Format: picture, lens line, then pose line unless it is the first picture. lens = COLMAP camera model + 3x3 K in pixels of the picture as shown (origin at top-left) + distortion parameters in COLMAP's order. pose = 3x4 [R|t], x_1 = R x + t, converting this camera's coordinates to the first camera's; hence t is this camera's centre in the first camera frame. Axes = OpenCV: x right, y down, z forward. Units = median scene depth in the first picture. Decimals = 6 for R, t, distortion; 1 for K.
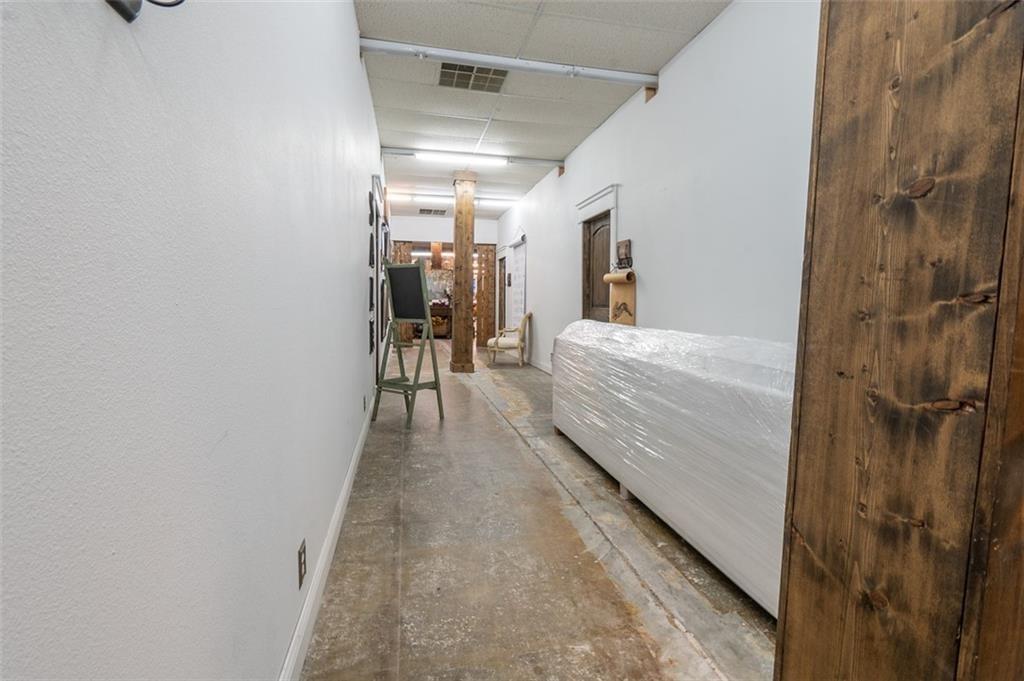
lens RADIAL K [[456.9, 0, 502.9], [0, 456.9, 335.0], [0, 0, 1]] dist [0.005057, 0.000049]
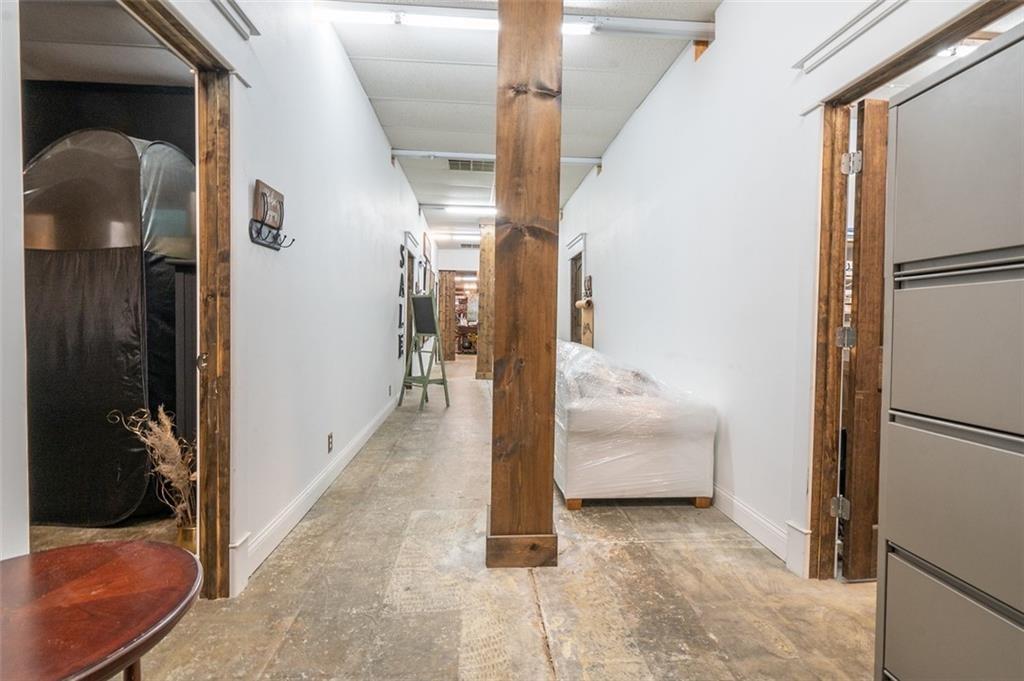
lens RADIAL K [[456.9, 0, 502.9], [0, 456.9, 335.0], [0, 0, 1]] dist [0.005057, 0.000049]
pose [[0.990007, 0.009859, -0.140674, 0.221661], [-0.016049, 0.998949, -0.042933, 0.024436], [0.140103, 0.044762, 0.989125, -0.346778]]
